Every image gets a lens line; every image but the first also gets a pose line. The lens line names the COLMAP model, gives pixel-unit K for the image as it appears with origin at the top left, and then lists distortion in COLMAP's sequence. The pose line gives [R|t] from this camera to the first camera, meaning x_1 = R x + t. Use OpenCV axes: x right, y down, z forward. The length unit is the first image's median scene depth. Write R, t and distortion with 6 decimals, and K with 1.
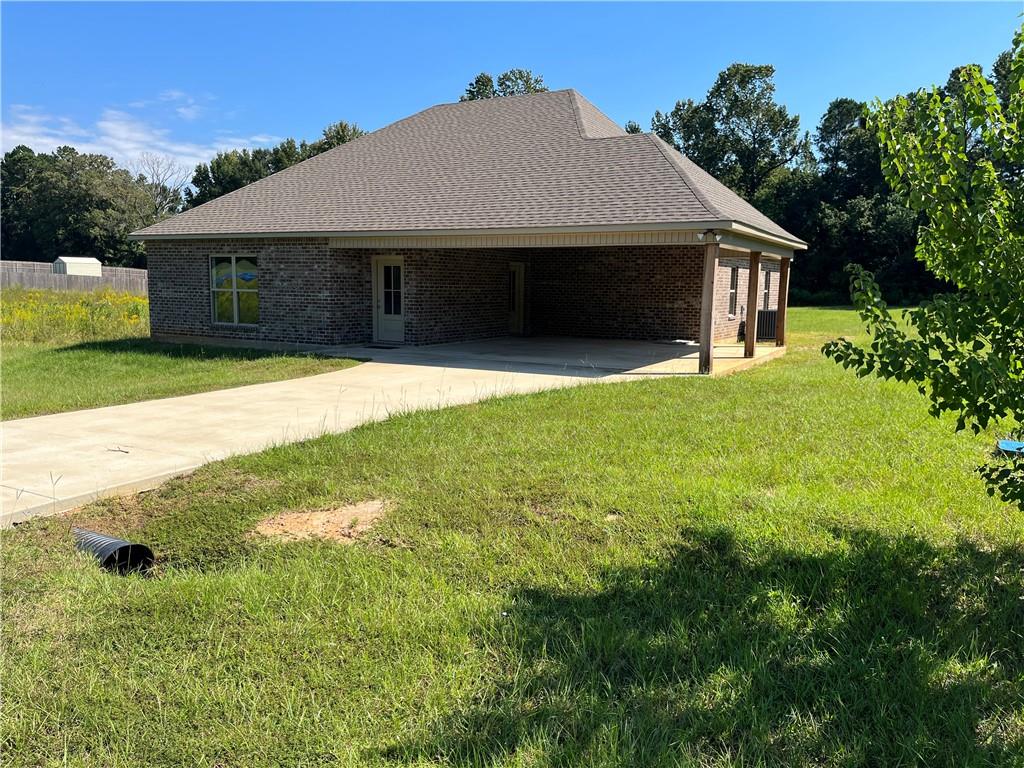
lens RADIAL K [[771.2, 0, 515.2], [0, 771.2, 390.0], [0, 0, 1]] dist [0.052876, -0.069852]
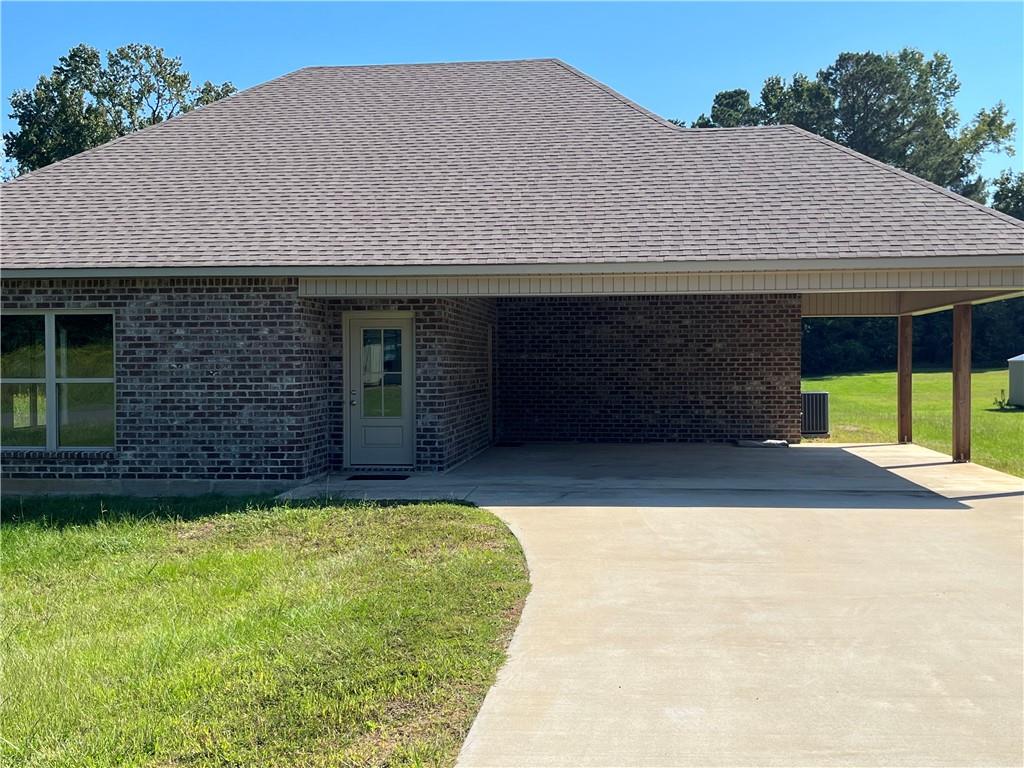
lens RADIAL K [[1103.5, 0, 511.4], [0, 1103.5, 377.2], [0, 0, 1]] dist [0.049471, 0.000000]
pose [[0.924690, -0.022213, 0.380072, -0.377338], [0.068642, 0.991664, -0.109043, -0.033492], [-0.374482, 0.126919, 0.918507, 0.239946]]
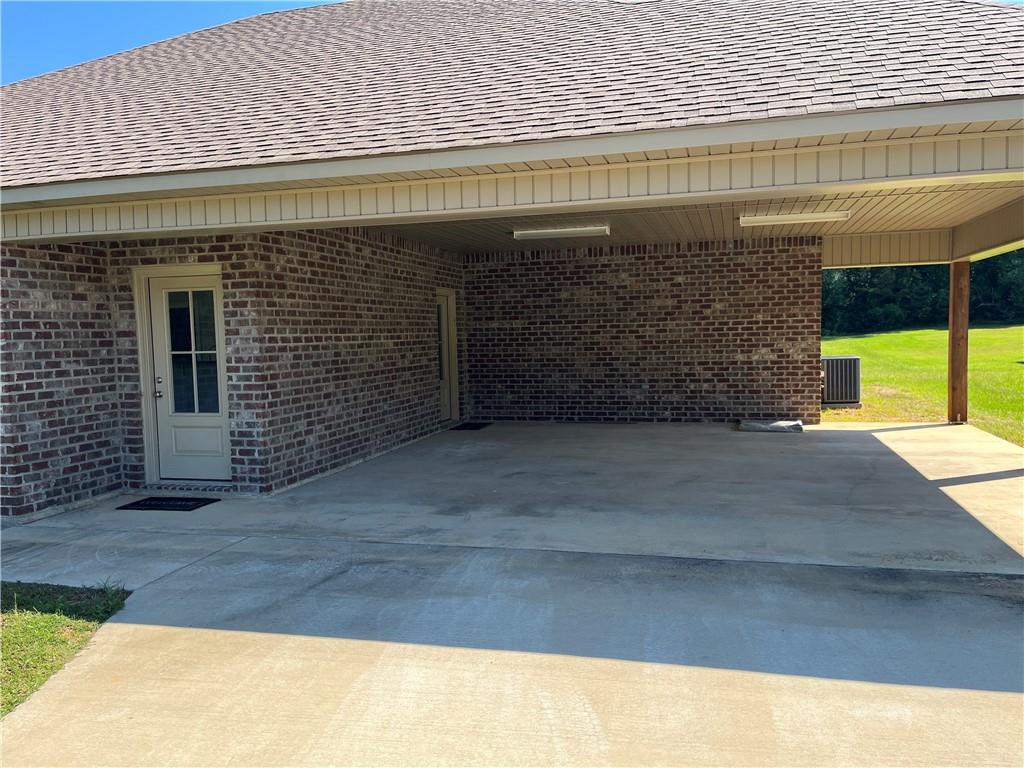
lens RADIAL K [[771.2, 0, 526.0], [0, 771.2, 384.0], [0, 0, 1]] dist [0.052876, -0.069852]
pose [[0.968280, -0.054191, 0.243918, -0.092525], [0.071365, 0.995514, -0.062123, -0.076618], [-0.239458, 0.077560, 0.967804, 0.579327]]
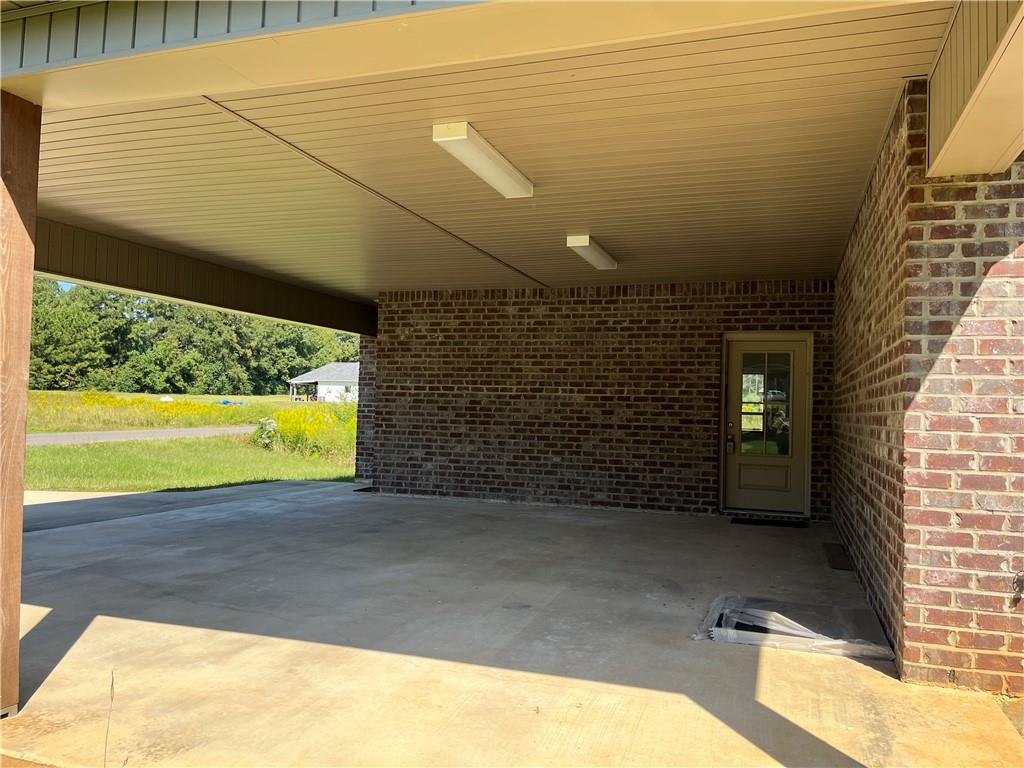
lens RADIAL K [[771.2, 0, 514.3], [0, 771.2, 378.1], [0, 0, 1]] dist [0.052876, -0.069852]
pose [[0.182200, -0.050767, -0.981950, 0.446769], [-0.156690, 0.984405, -0.079967, -0.108061], [0.970696, 0.168431, 0.171404, 0.976814]]
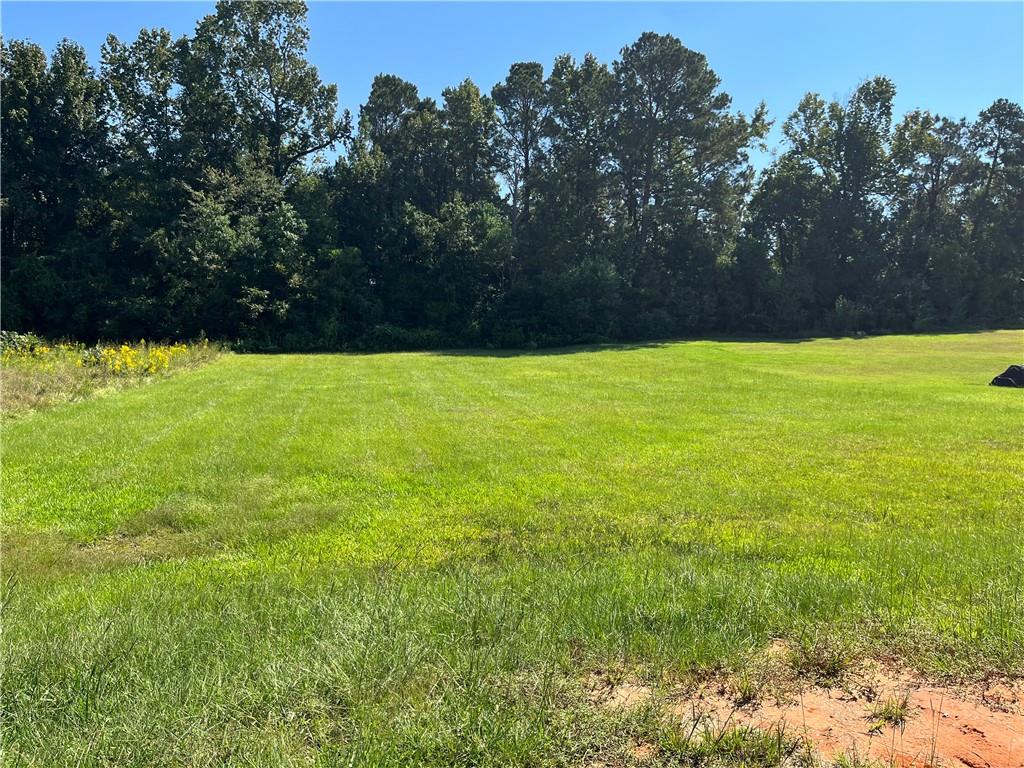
lens RADIAL K [[771.2, 0, 510.6], [0, 771.2, 385.1], [0, 0, 1]] dist [0.052876, -0.069852]
pose [[0.733407, -0.043127, 0.678420, -0.081567], [0.077948, 0.996738, -0.020904, -0.238002], [-0.675306, 0.068212, 0.734377, 1.876741]]
